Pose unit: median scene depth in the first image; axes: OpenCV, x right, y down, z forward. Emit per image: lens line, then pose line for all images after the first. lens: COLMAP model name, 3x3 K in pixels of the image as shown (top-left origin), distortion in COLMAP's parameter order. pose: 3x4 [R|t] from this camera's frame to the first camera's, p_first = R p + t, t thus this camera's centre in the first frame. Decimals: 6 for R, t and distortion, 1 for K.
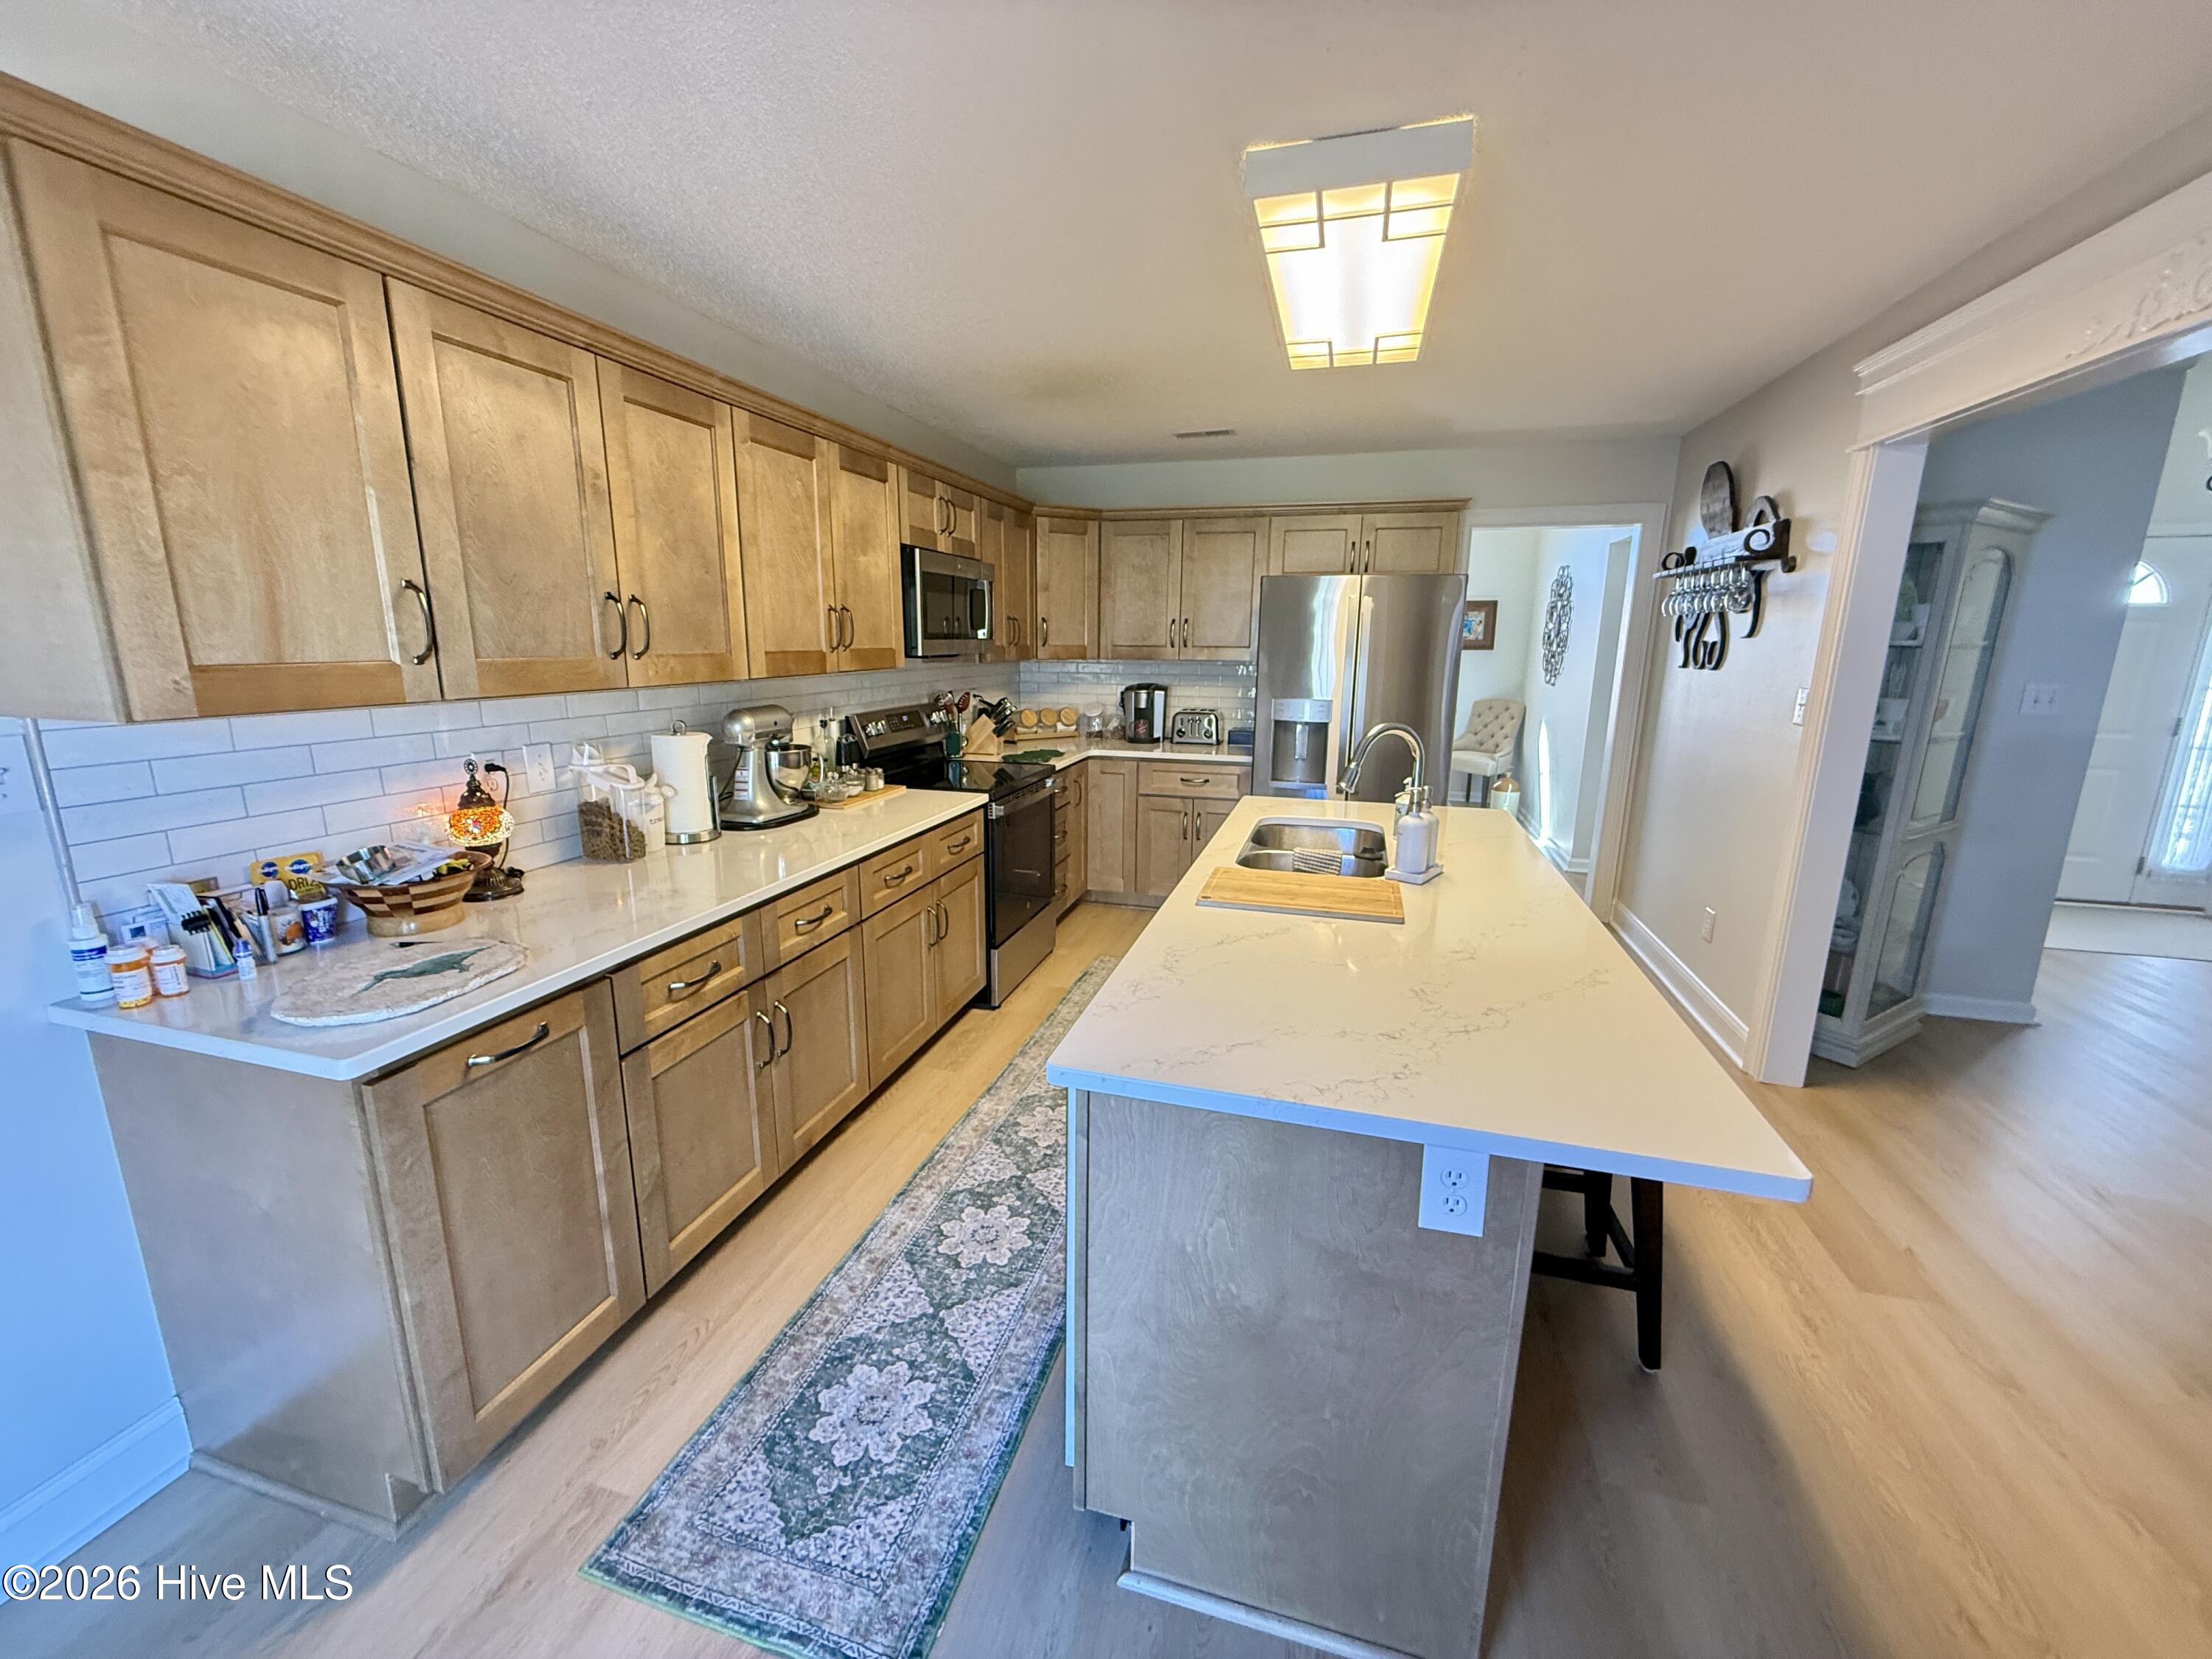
lens RADIAL K [[889.1, 0, 1098.8], [0, 889.1, 825.9], [0, 0, 1]] dist [0.001208, -0.000563]
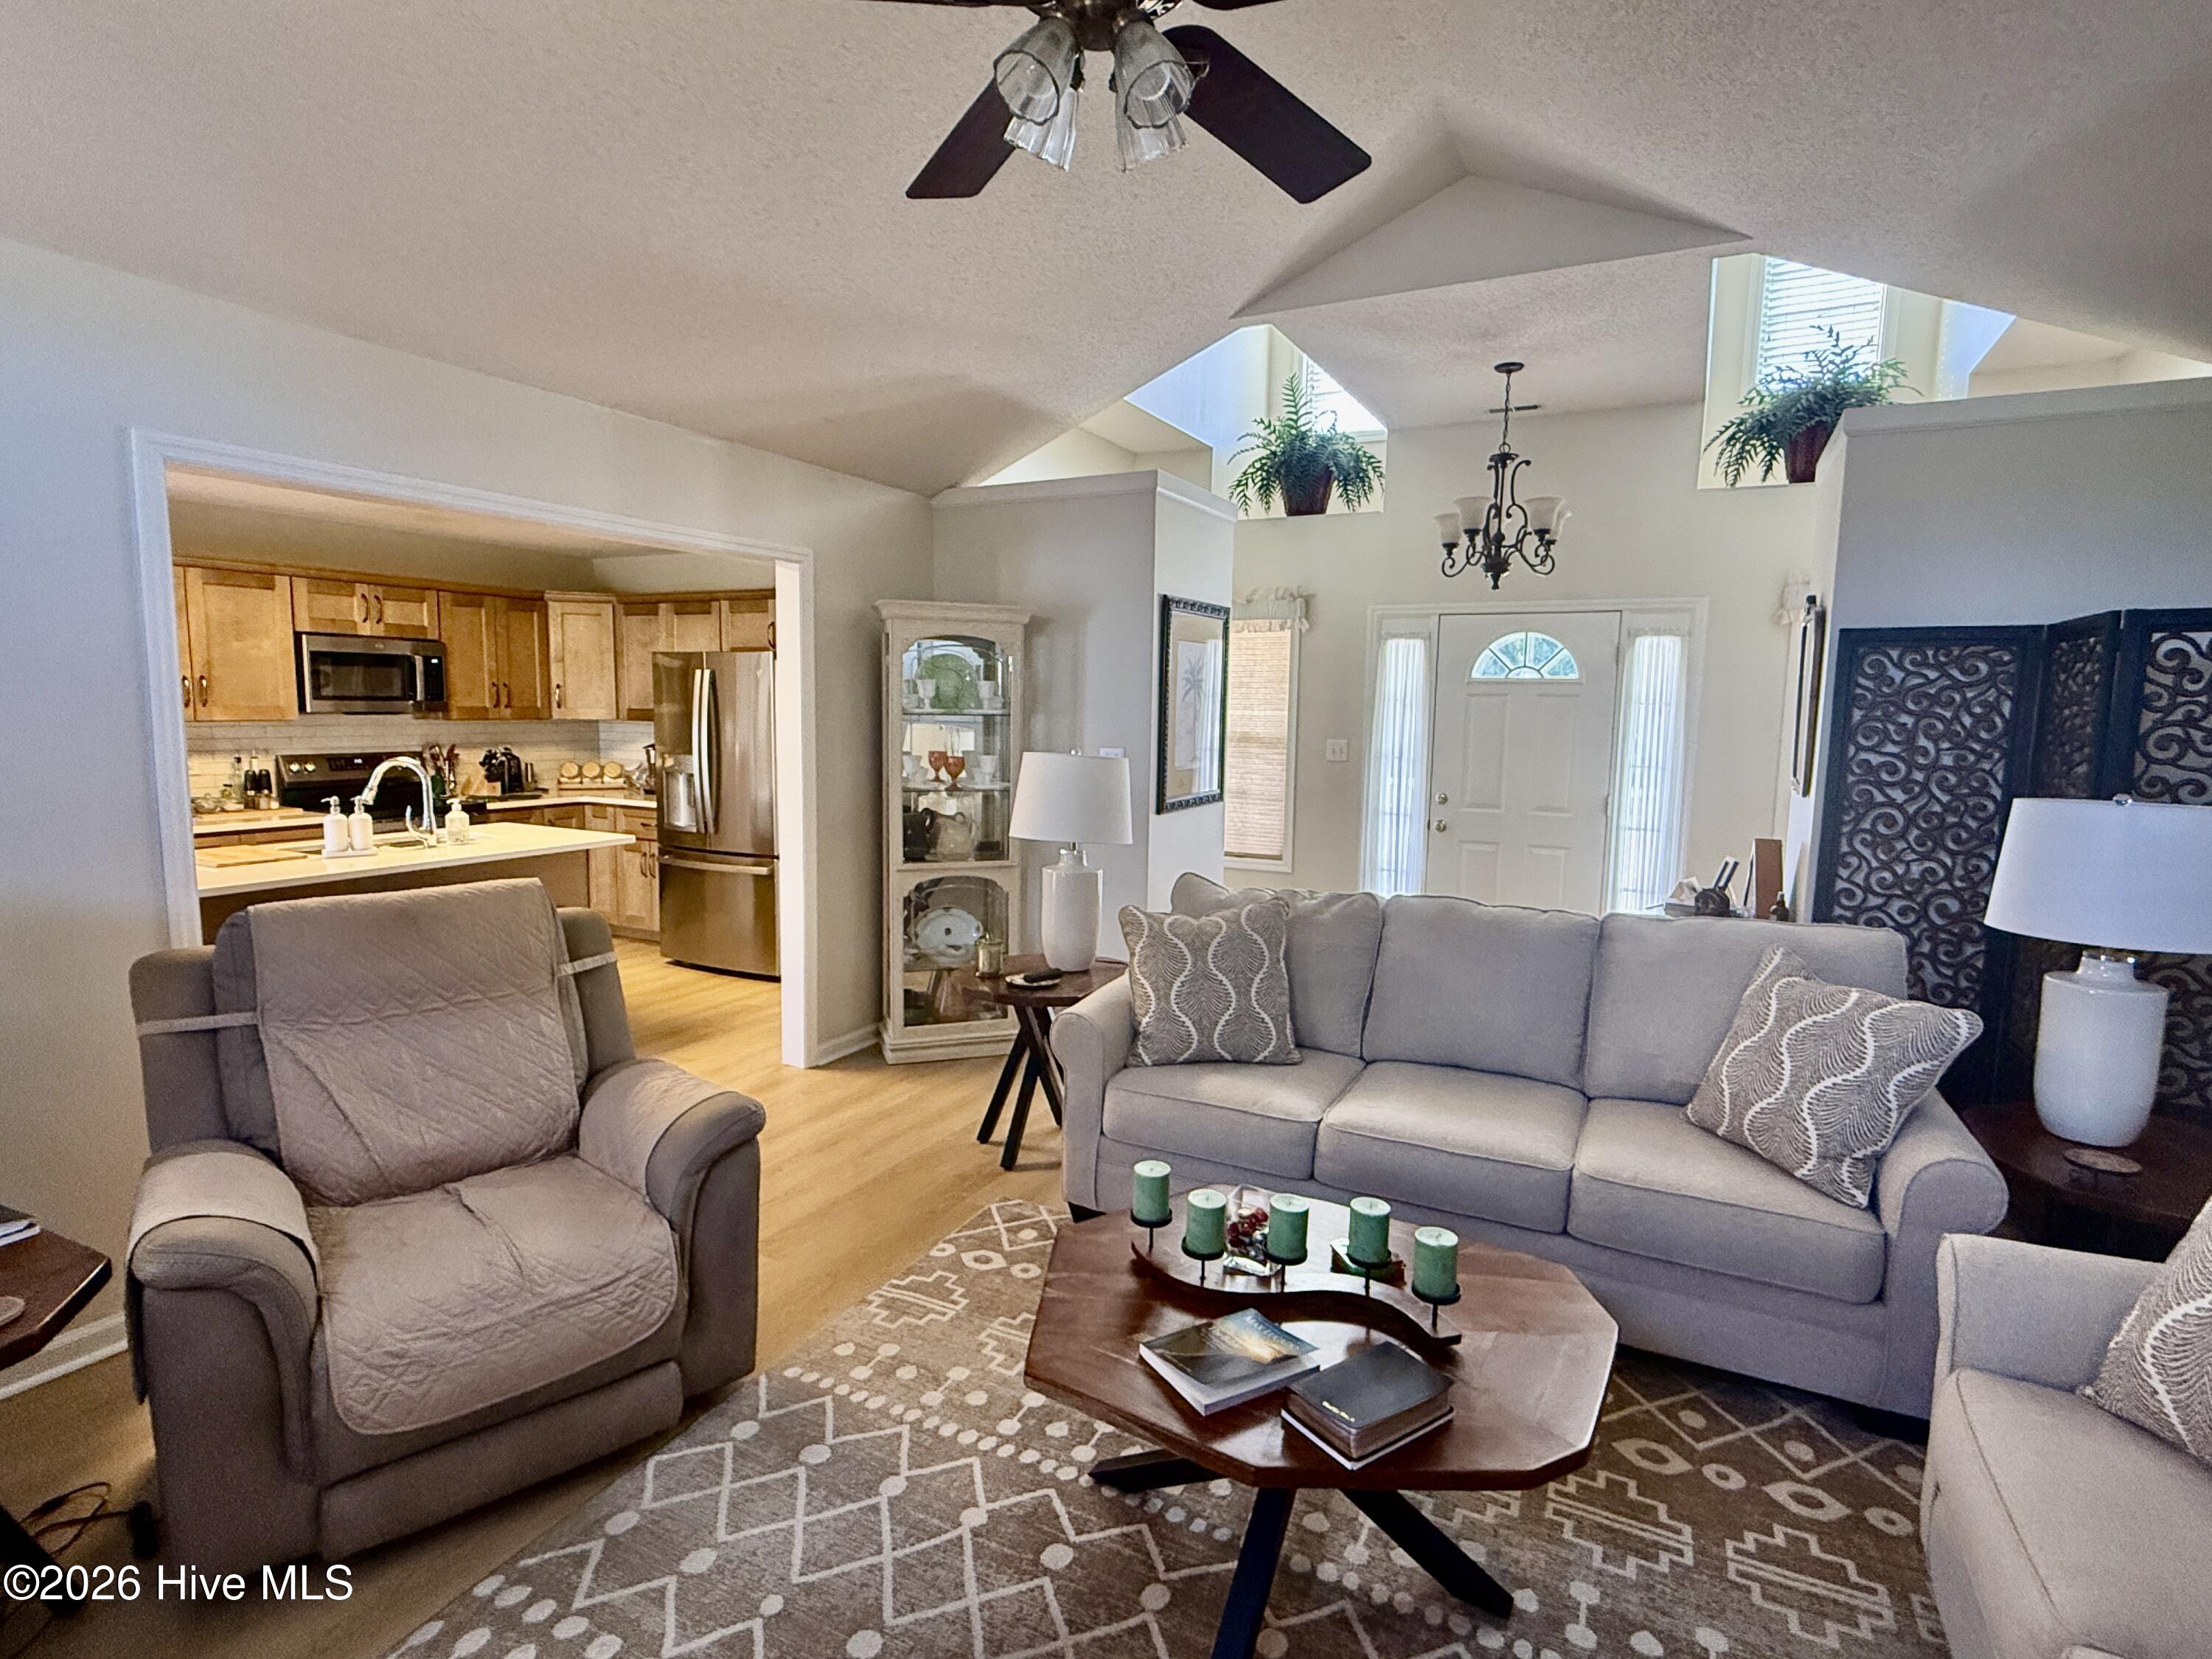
lens RADIAL K [[1111.9, 0, 1094.3], [0, 1111.9, 833.0], [0, 0, 1]] dist [-0.004846, -0.000382]
pose [[0.977055, 0.035900, -0.209941, 2.321540], [-0.056109, 0.994259, -0.091107, 0.136438], [0.205465, 0.100796, 0.973460, -0.658498]]
